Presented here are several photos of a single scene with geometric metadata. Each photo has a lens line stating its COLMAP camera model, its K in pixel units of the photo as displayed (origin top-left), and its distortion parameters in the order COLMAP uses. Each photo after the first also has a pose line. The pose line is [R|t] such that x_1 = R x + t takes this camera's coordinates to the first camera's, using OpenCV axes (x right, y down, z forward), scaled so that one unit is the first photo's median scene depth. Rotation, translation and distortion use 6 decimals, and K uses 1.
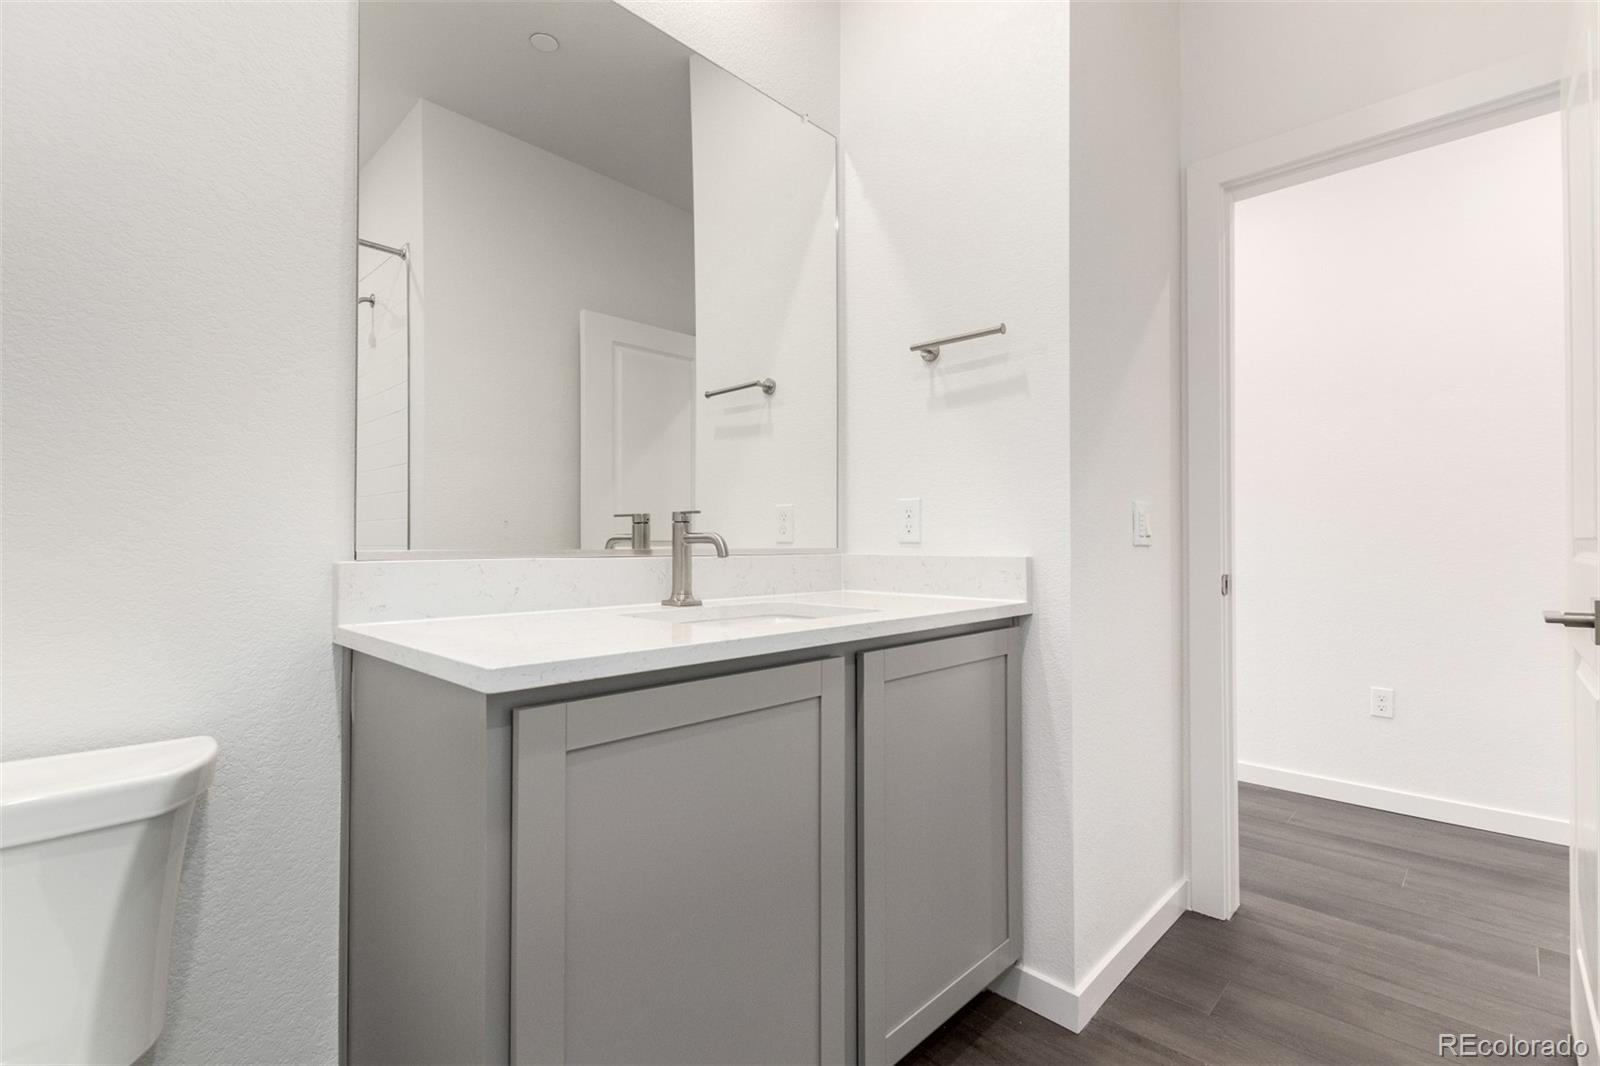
lens RADIAL K [[736.2, 0, 795.0], [0, 736.2, 538.6], [0, 0, 1]] dist [0.003146, -0.001147]
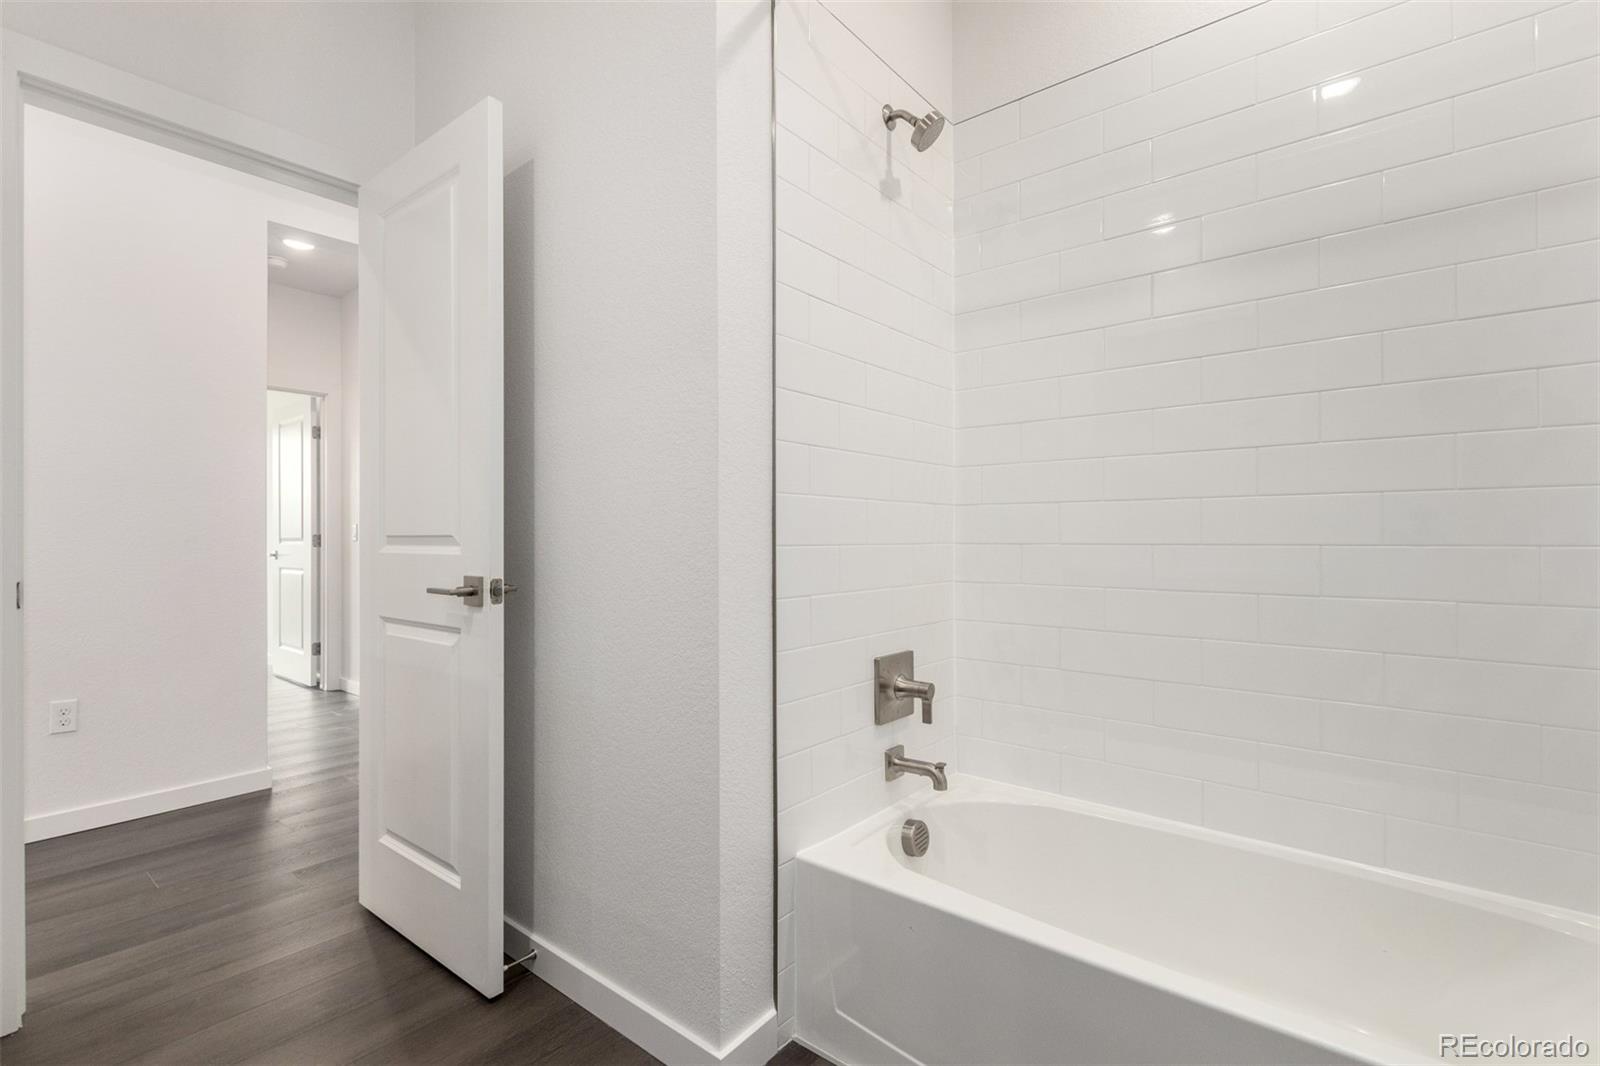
lens RADIAL K [[736.2, 0, 795.3], [0, 736.2, 532.5], [0, 0, 1]] dist [0.003146, -0.001147]
pose [[-0.085365, 0.008137, 0.996316, -0.251193], [-0.001697, 0.999964, -0.008313, 0.004002], [-0.996348, -0.002401, -0.085349, 0.253939]]
